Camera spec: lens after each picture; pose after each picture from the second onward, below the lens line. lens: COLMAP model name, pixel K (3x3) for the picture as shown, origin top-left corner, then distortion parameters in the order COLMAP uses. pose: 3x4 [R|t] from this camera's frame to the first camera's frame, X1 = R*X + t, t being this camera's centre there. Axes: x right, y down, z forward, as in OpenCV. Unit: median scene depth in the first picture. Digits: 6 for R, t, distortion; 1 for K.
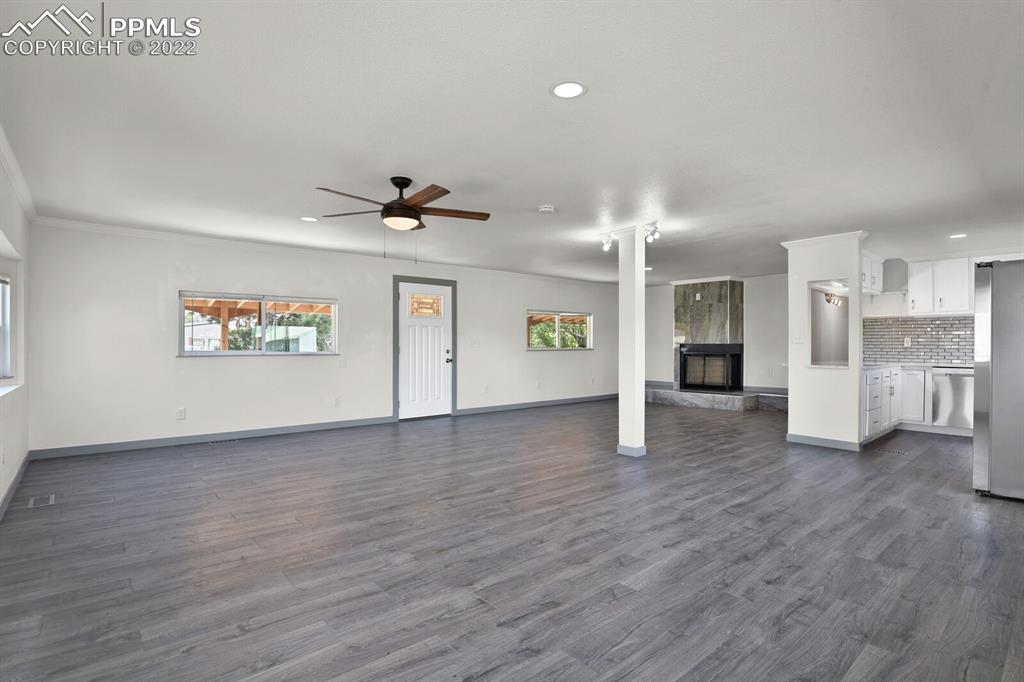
lens RADIAL K [[500.1, 0, 512.0], [0, 500.1, 343.3], [0, 0, 1]] dist [-0.024748, -0.002323]
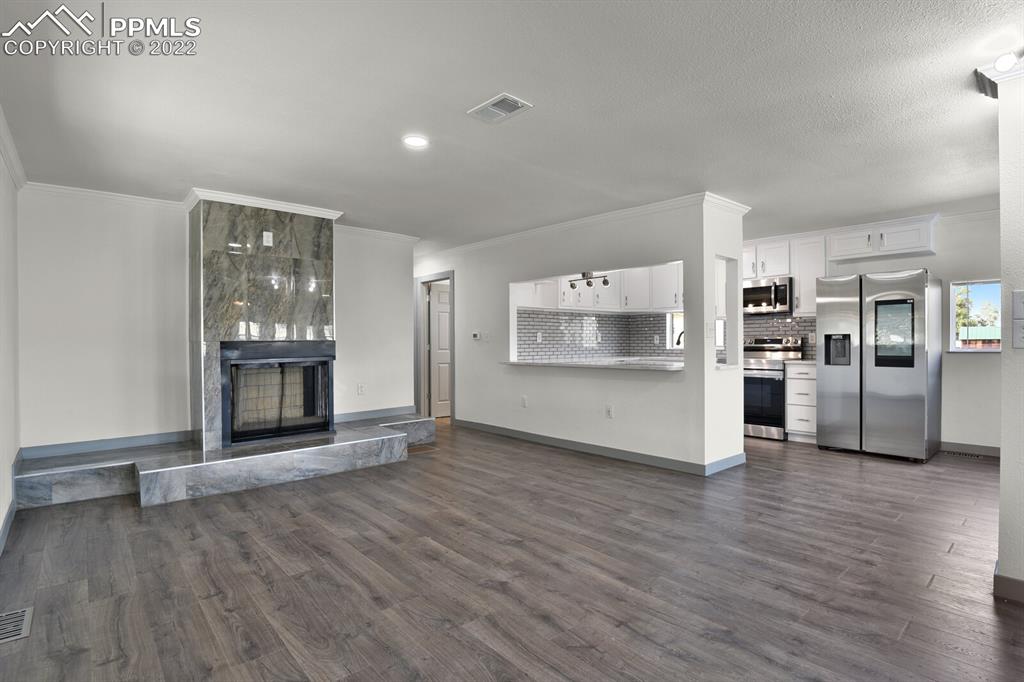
lens RADIAL K [[500.1, 0, 514.1], [0, 500.1, 344.7], [0, 0, 1]] dist [-0.024748, -0.002323]
pose [[-0.012342, -0.013446, 0.999833, -0.095601], [0.001084, 0.999909, 0.013460, -0.001588], [-0.999923, 0.001250, -0.012326, 0.813593]]
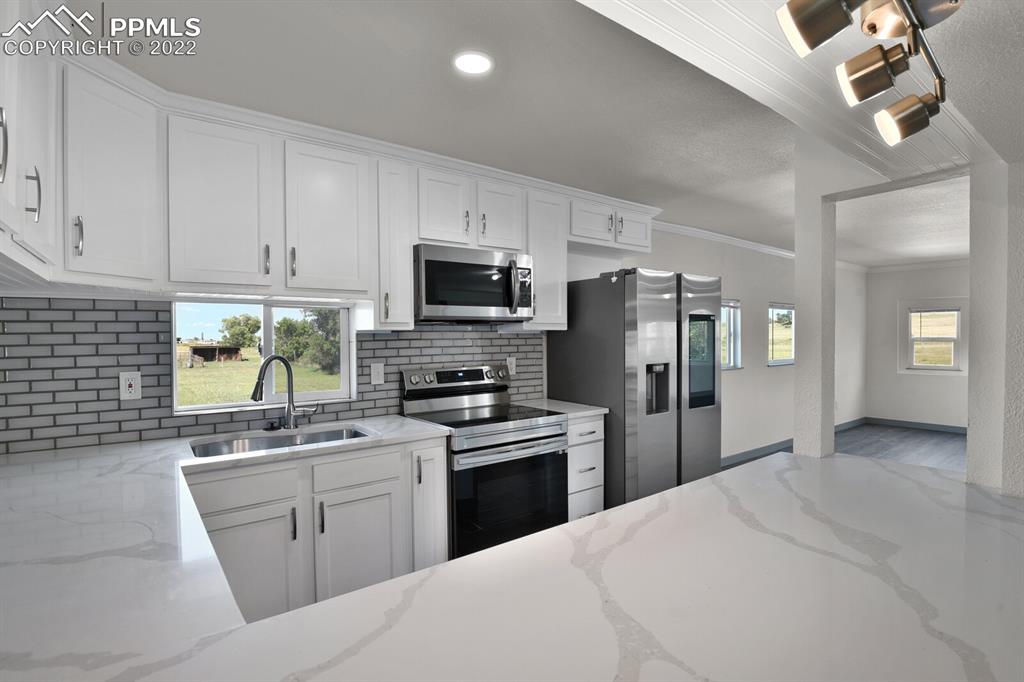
lens RADIAL K [[500.1, 0, 518.0], [0, 500.1, 342.8], [0, 0, 1]] dist [-0.024748, -0.002323]
pose [[-0.997960, -0.002614, 0.063791, 0.512405], [-0.001989, 0.999950, 0.009845, -0.022578], [-0.063813, 0.009698, -0.997915, 0.796978]]
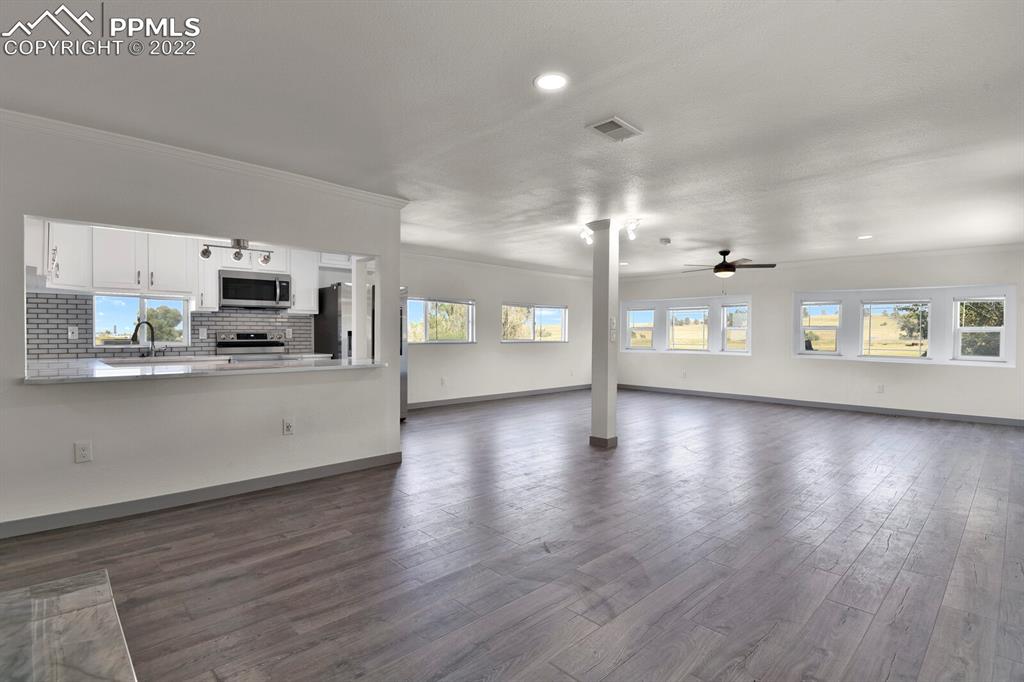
lens RADIAL K [[500.1, 0, 516.1], [0, 500.1, 342.7], [0, 0, 1]] dist [-0.024748, -0.002323]
pose [[-0.998531, -0.012076, -0.052826, 0.262577], [-0.012807, 0.999827, 0.013513, -0.001551], [0.052653, 0.014170, -0.998512, 1.127067]]
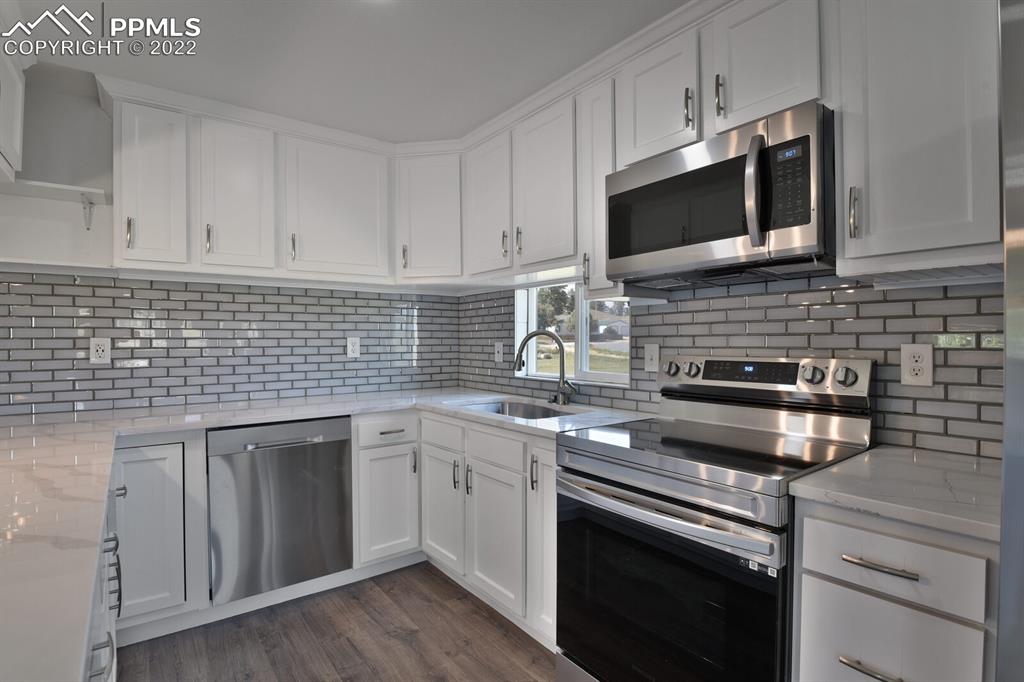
lens RADIAL K [[500.1, 0, 518.8], [0, 500.1, 342.3], [0, 0, 1]] dist [-0.024748, -0.002323]
pose [[0.055202, -0.011976, 0.998403, 0.376869], [-0.003897, 0.999918, 0.012210, -0.009844], [-0.998468, -0.004565, 0.055151, 0.538596]]
